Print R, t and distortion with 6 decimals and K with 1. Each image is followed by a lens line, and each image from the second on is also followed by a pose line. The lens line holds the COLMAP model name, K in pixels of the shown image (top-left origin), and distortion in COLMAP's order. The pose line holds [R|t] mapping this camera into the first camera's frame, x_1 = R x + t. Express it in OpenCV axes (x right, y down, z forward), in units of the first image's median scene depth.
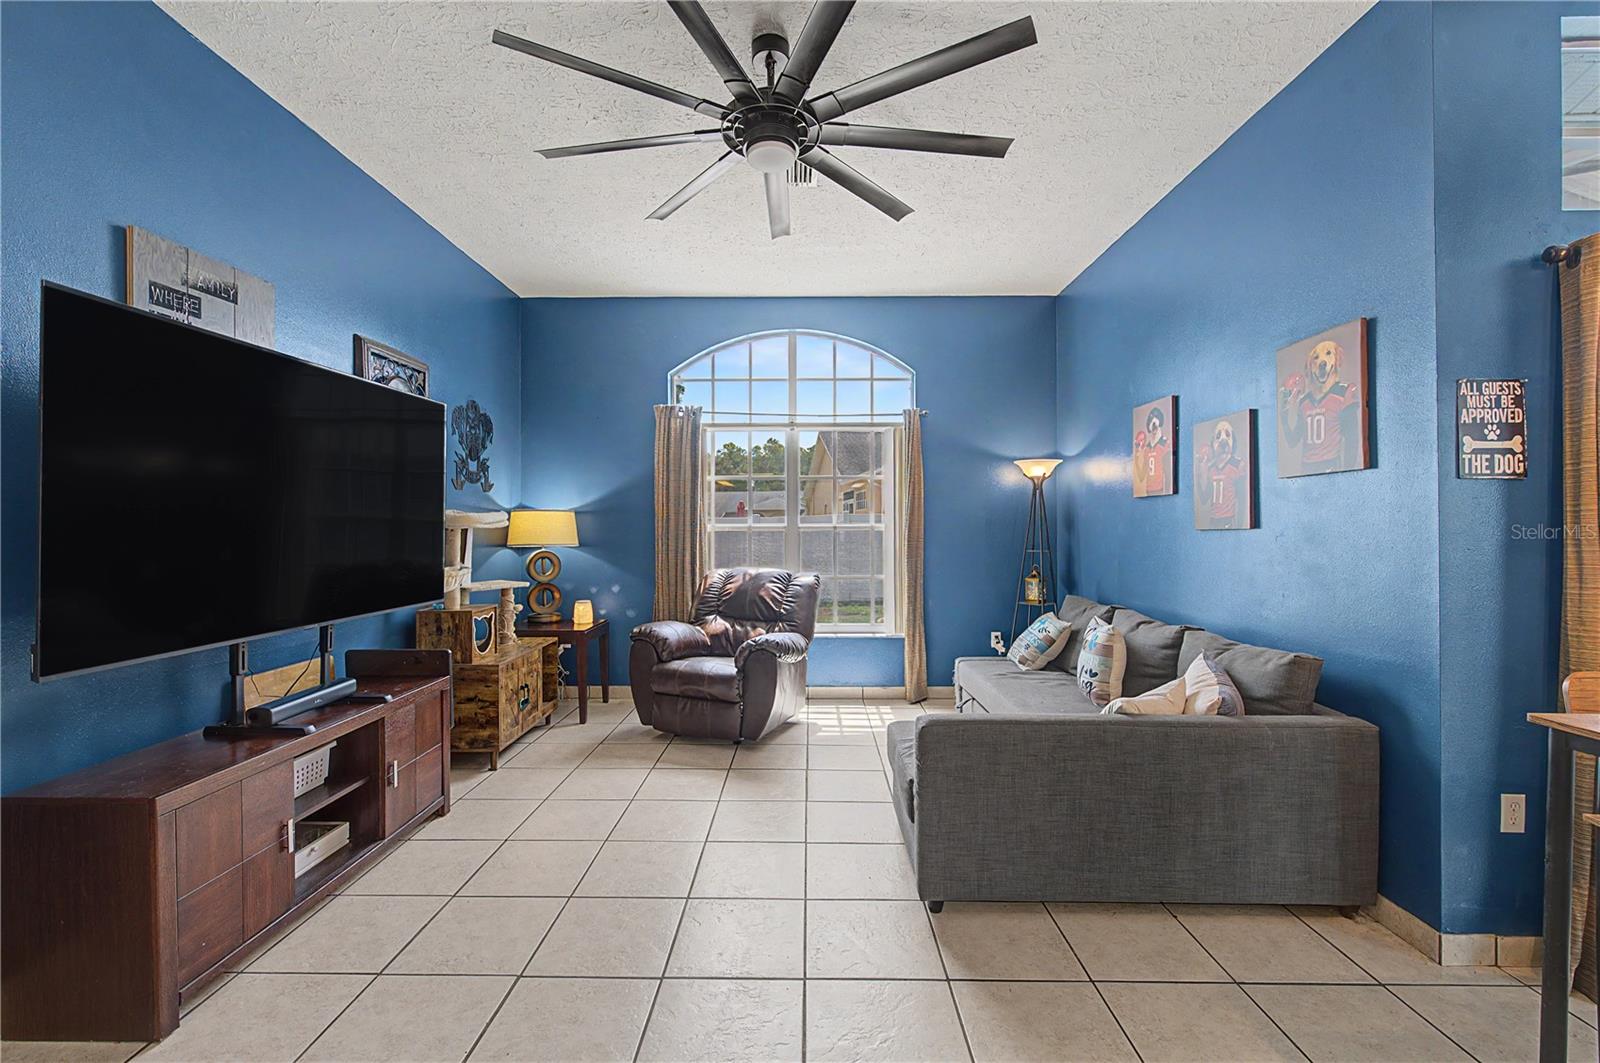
lens RADIAL K [[669.8, 0, 798.4], [0, 669.8, 525.9], [0, 0, 1]] dist [-0.000335, -0.001516]
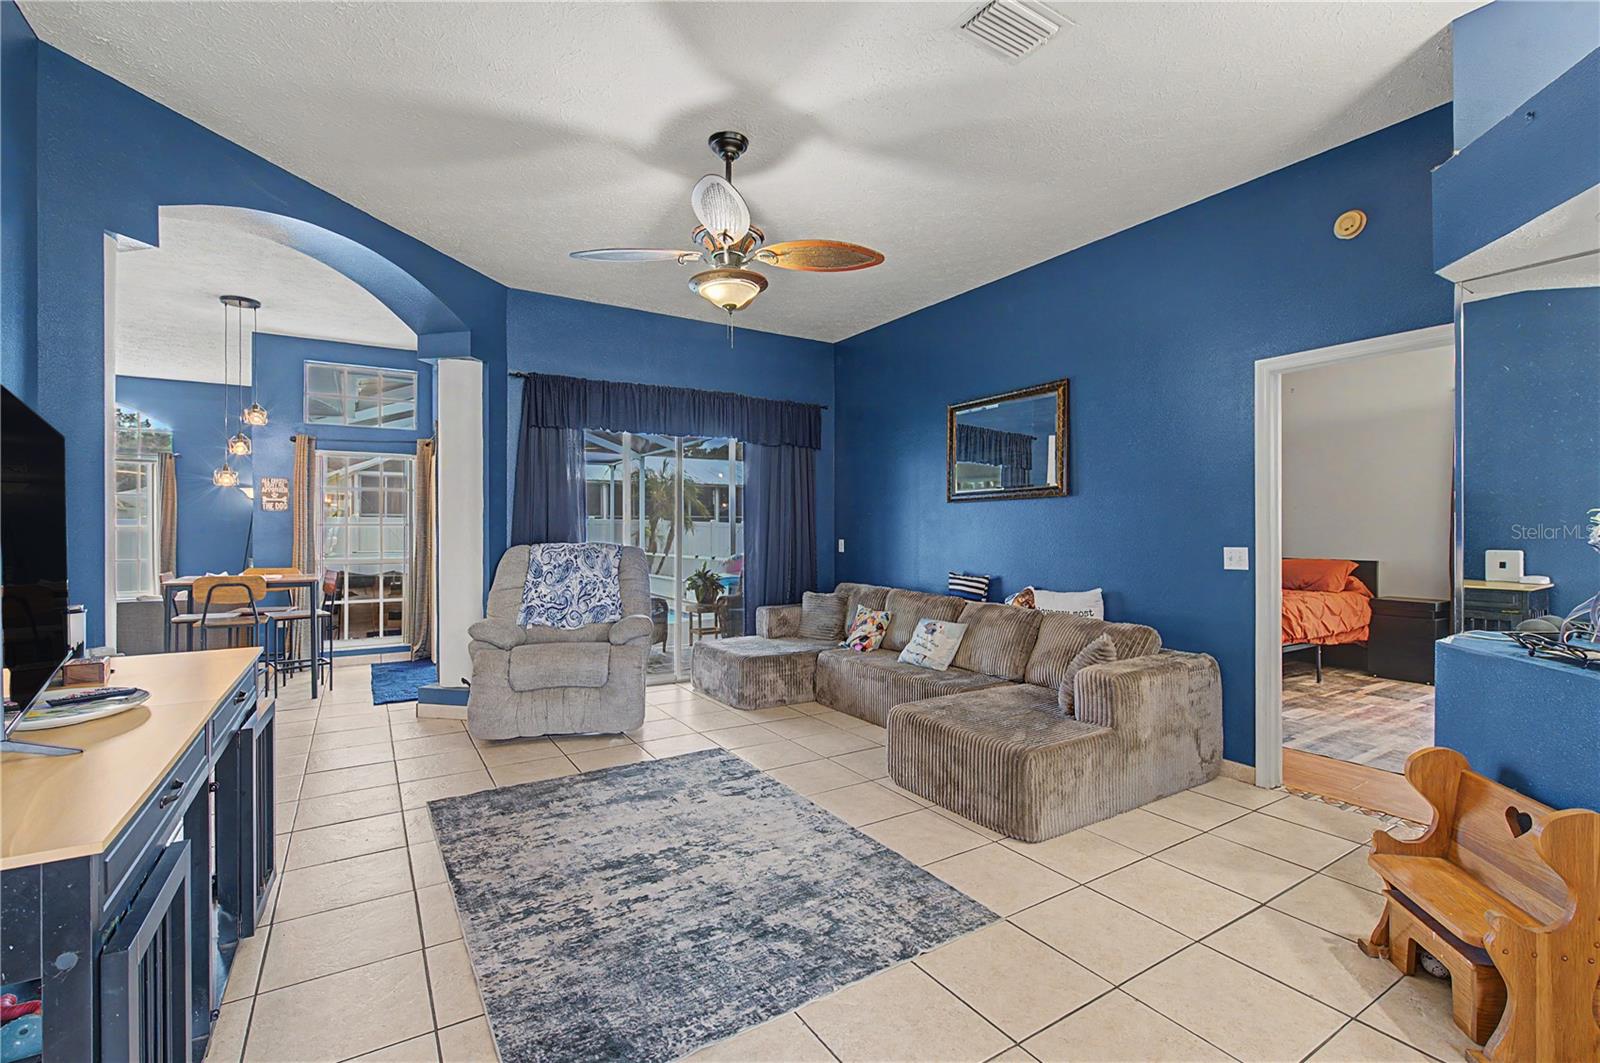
lens RADIAL K [[704.5, 0, 800.5], [0, 704.5, 528.7], [0, 0, 1]] dist [-0.000346, -0.000305]
pose [[0.842829, 0.000515, 0.538180, 0.738045], [-0.000787, 1.000000, 0.000276, 0.004174], [-0.538180, -0.000657, 0.842830, -1.650912]]
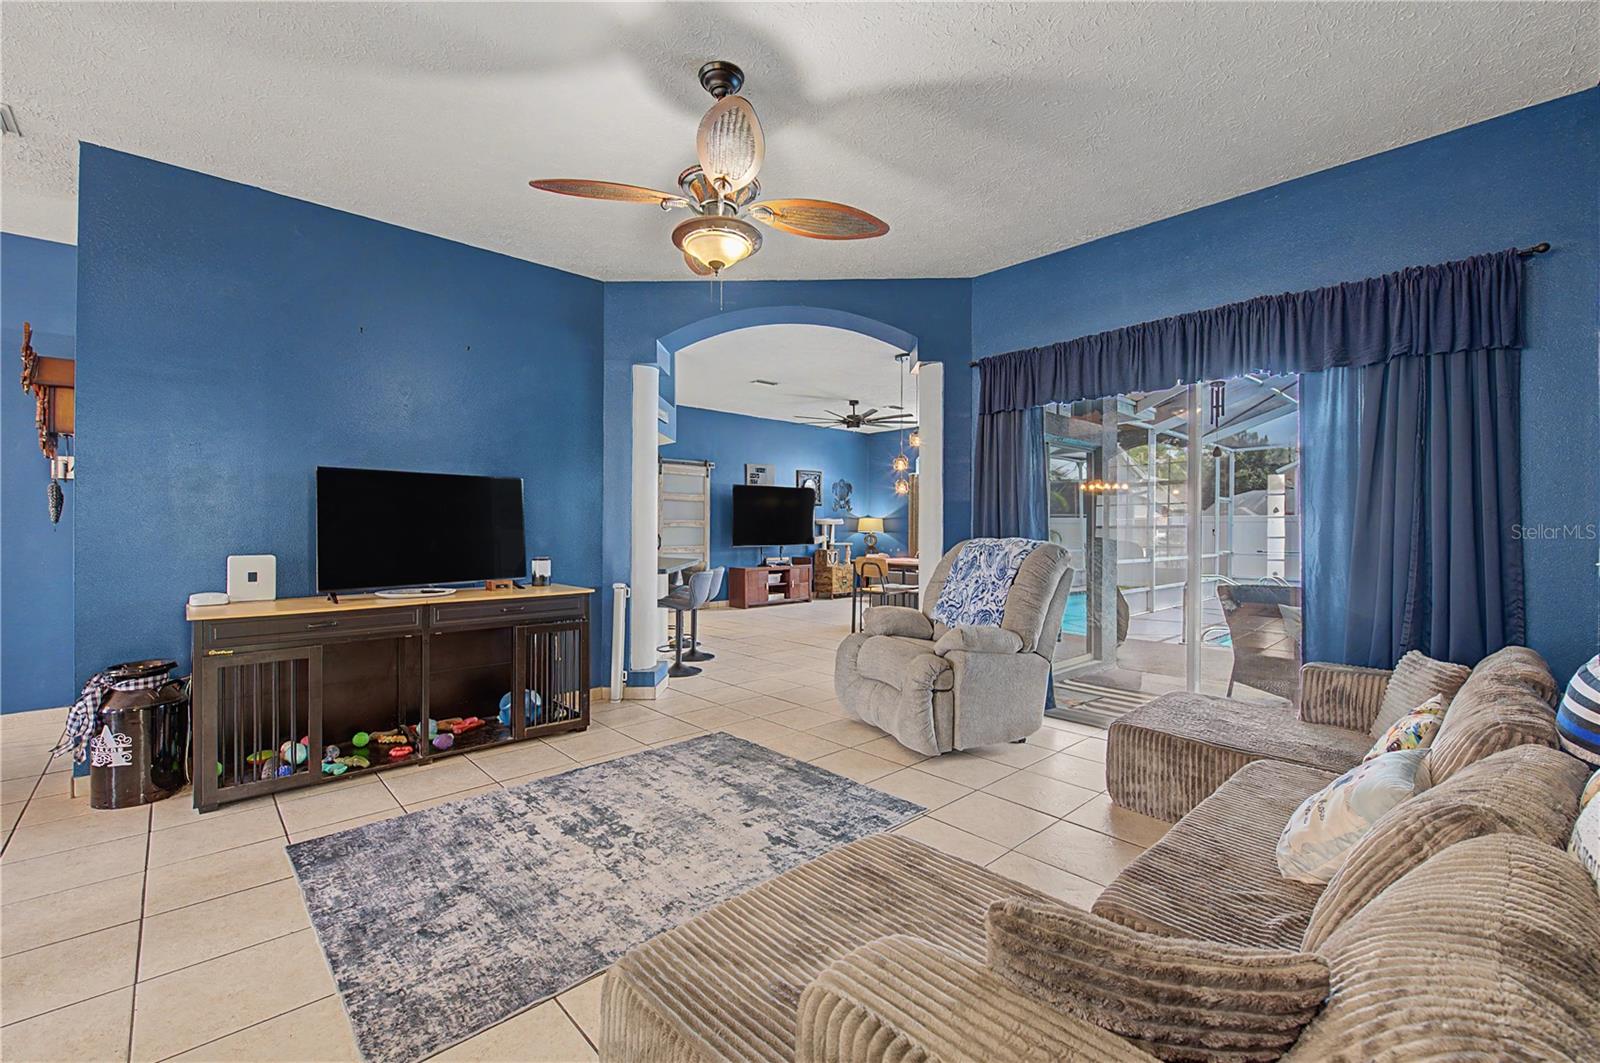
lens RADIAL K [[669.8, 0, 798.4], [0, 669.8, 525.9], [0, 0, 1]] dist [-0.000335, -0.001516]
pose [[0.687034, 0.003361, -0.726618, 1.739492], [-0.004849, 0.999988, 0.000041, 0.012991], [0.726609, 0.003495, 0.687042, -1.297187]]
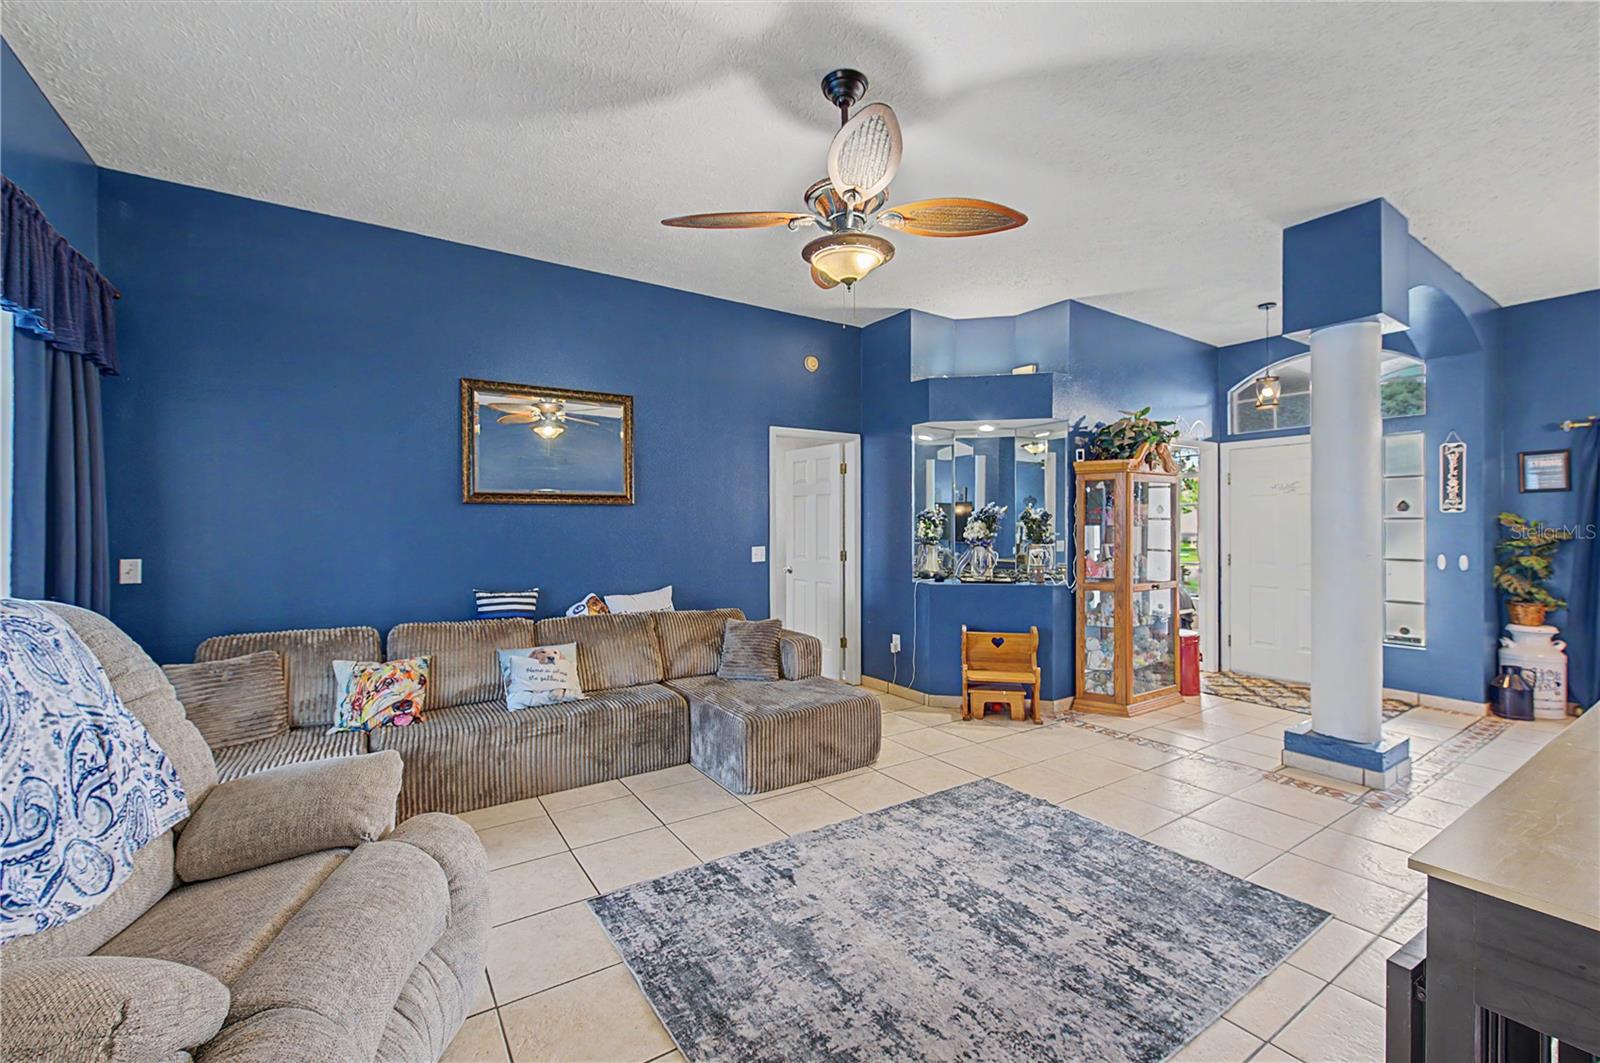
lens RADIAL K [[664.7, 0, 800.5], [0, 664.7, 525.8], [0, 0, 1]] dist [-0.000086, -0.000013]
pose [[-0.560372, 0.003748, 0.828233, 0.580166], [0.000008, 0.999990, -0.004519, -0.007085], [-0.828241, -0.002525, -0.560366, -0.413398]]
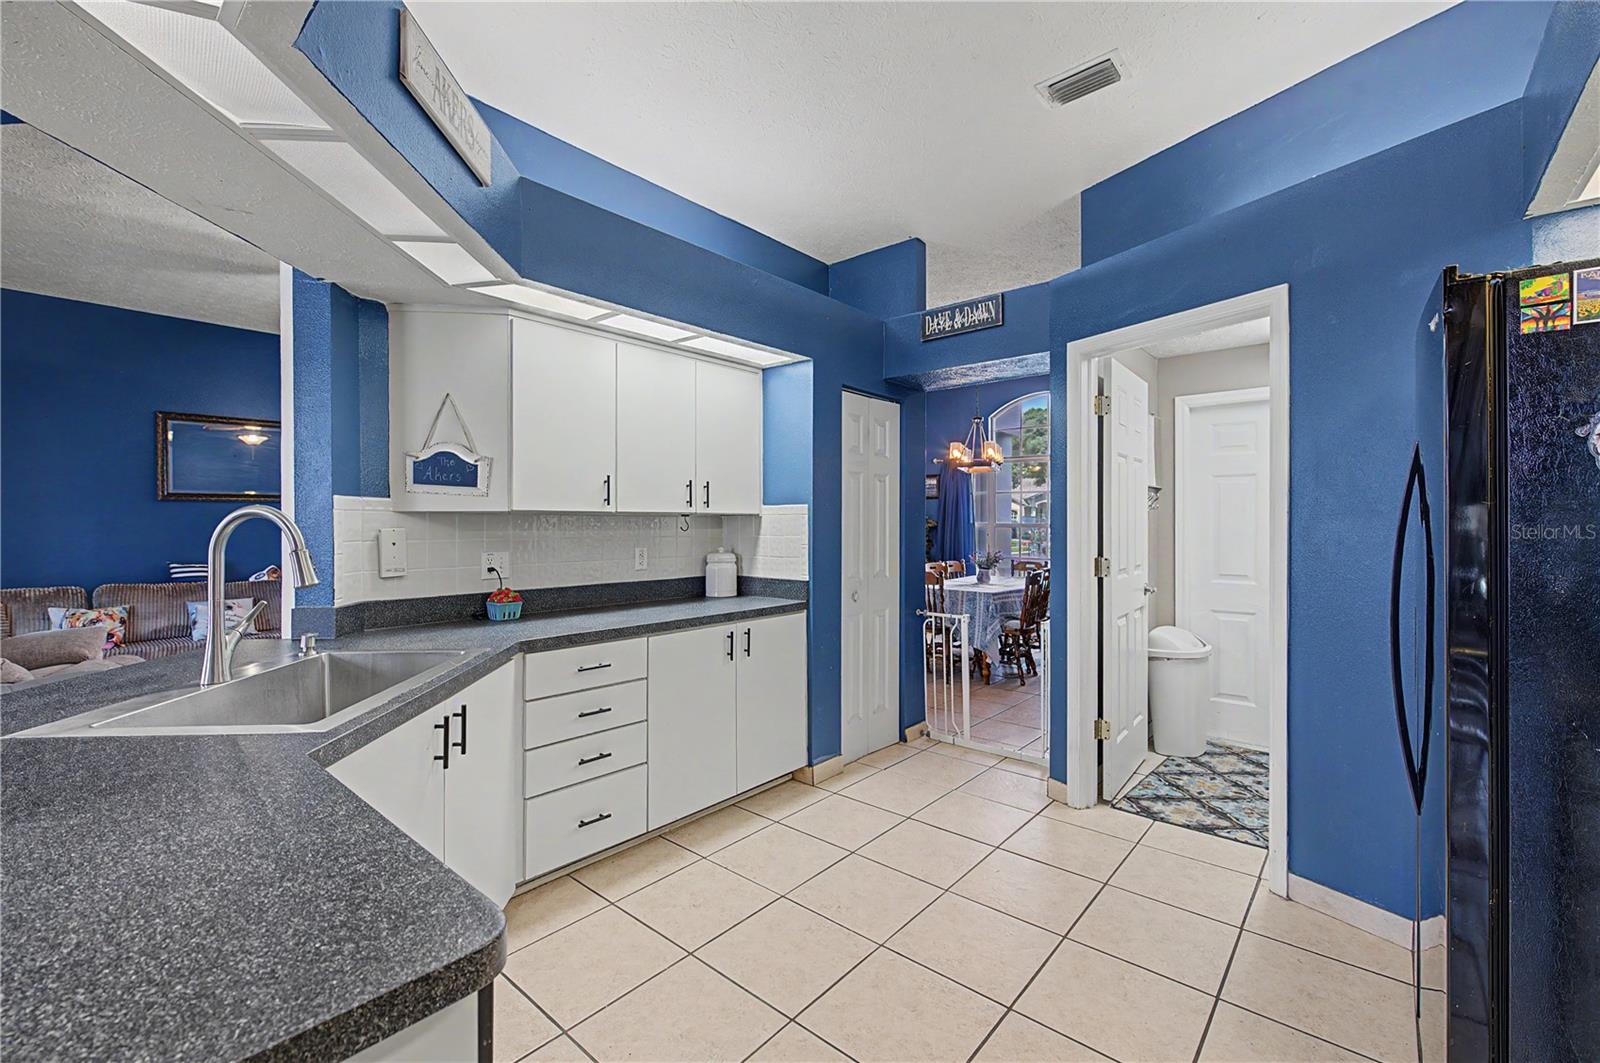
lens RADIAL K [[669.8, 0, 798.4], [0, 669.8, 525.9], [0, 0, 1]] dist [-0.000335, -0.001516]
pose [[-0.757321, -0.003459, 0.653034, -0.336626], [-0.000767, 0.999990, 0.004407, 0.001183], [-0.653043, 0.002837, -0.757316, -0.362121]]
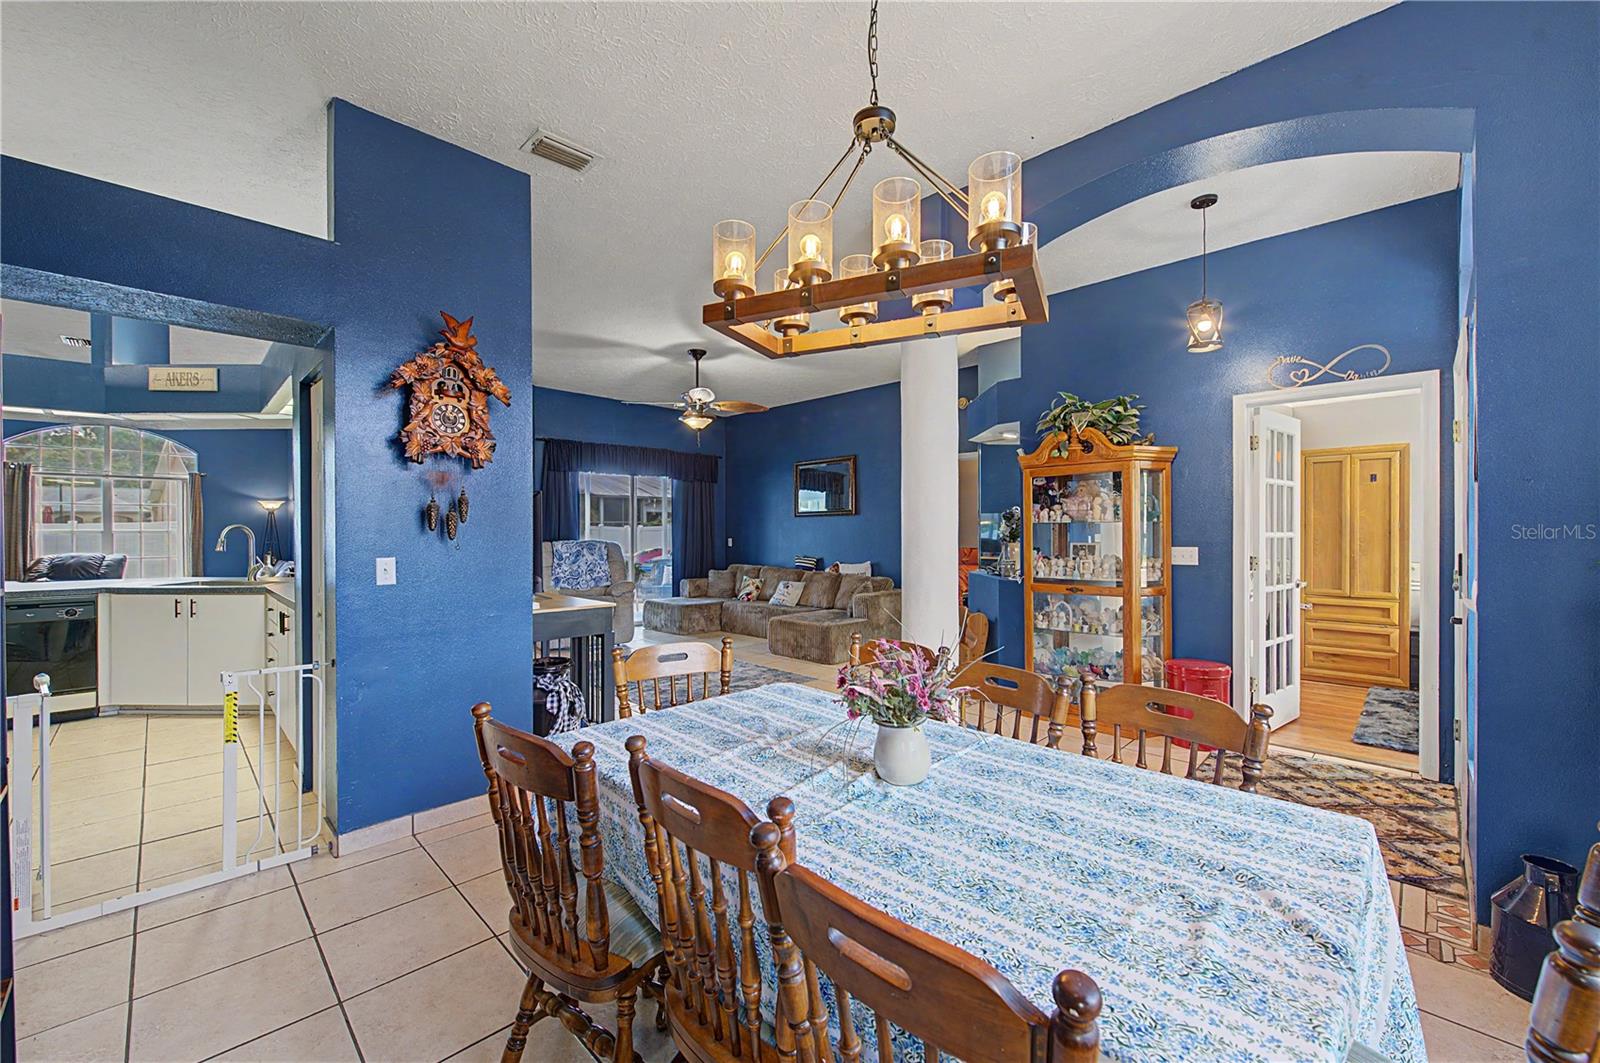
lens RADIAL K [[635.6, 0, 802.0], [0, 635.6, 534.0], [0, 0, 1]] dist [0.007824, -0.004751]
pose [[0.700110, -0.003164, 0.714028, 0.109548], [0.000156, 0.999991, 0.004278, 0.002946], [-0.714035, -0.002884, 0.700104, -2.260335]]
